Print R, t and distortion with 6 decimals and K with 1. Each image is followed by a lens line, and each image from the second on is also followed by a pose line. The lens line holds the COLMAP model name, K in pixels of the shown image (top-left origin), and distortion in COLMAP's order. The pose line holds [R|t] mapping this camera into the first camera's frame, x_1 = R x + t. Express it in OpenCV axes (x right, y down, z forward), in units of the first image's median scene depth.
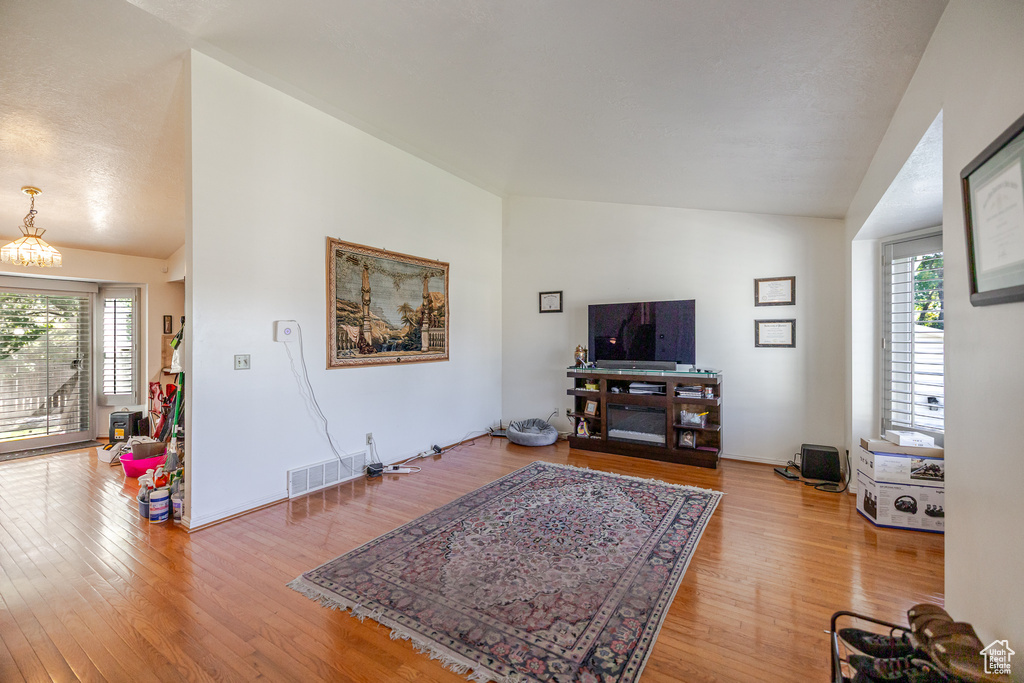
lens RADIAL K [[429.7, 0, 510.8], [0, 429.7, 335.0], [0, 0, 1]] dist [0.000104, -0.000011]
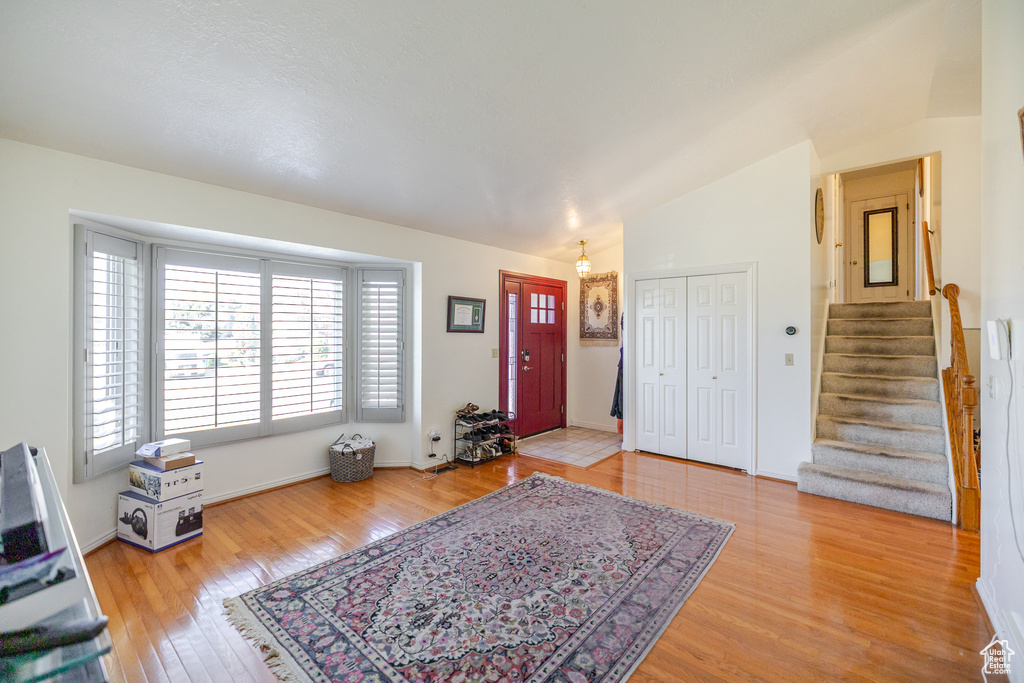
lens RADIAL K [[429.7, 0, 510.8], [0, 429.7, 335.0], [0, 0, 1]] dist [0.000104, -0.000011]
pose [[-0.990791, 0.000708, 0.135400, 0.003116], [0.000853, 0.999999, 0.001008, -0.017757], [-0.135399, 0.001115, -0.990790, 1.853633]]
